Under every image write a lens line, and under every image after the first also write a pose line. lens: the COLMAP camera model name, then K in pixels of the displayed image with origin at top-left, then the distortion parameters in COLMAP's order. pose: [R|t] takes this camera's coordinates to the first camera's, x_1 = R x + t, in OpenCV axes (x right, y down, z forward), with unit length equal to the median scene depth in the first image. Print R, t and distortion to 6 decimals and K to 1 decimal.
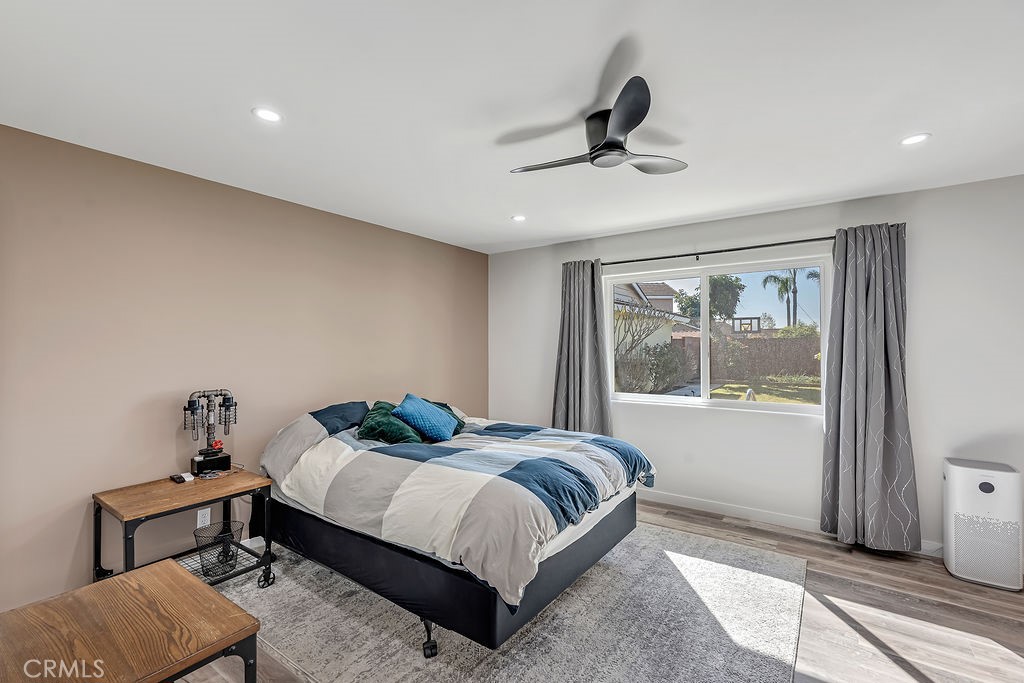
lens RADIAL K [[456.1, 0, 512.5], [0, 456.1, 341.4], [0, 0, 1]] dist [0.000465, -0.000003]
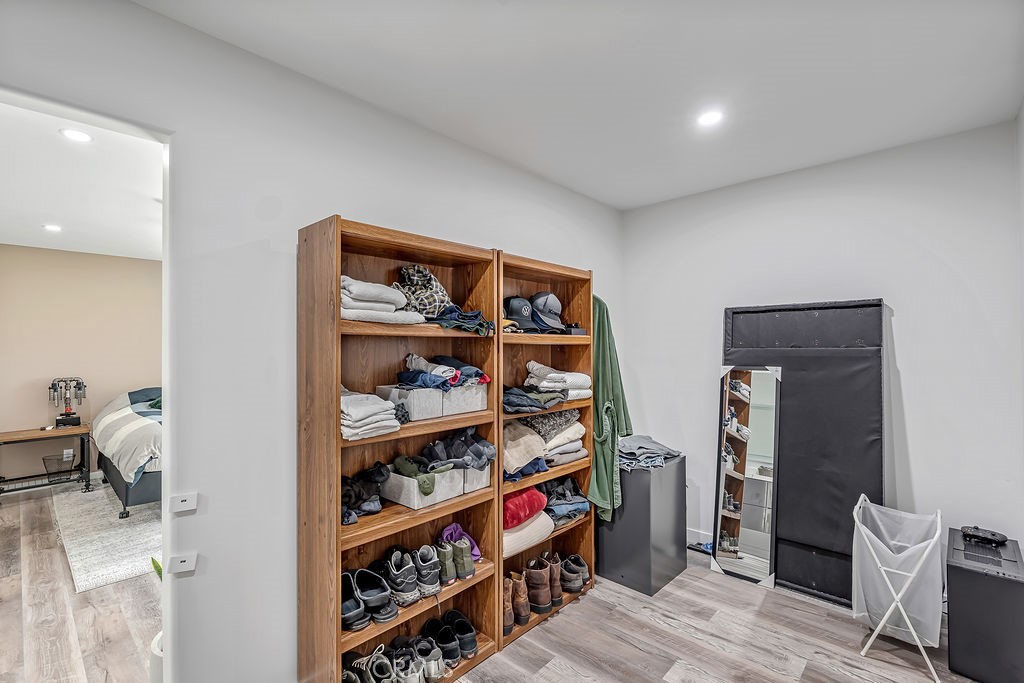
lens RADIAL K [[456.1, 0, 511.4], [0, 456.1, 345.4], [0, 0, 1]] dist [0.000465, -0.000003]
pose [[0.992154, -0.007444, -0.124803, 1.165125], [0.006071, 0.999917, -0.011377, 0.016853], [0.124878, 0.010530, 0.992116, -0.464110]]
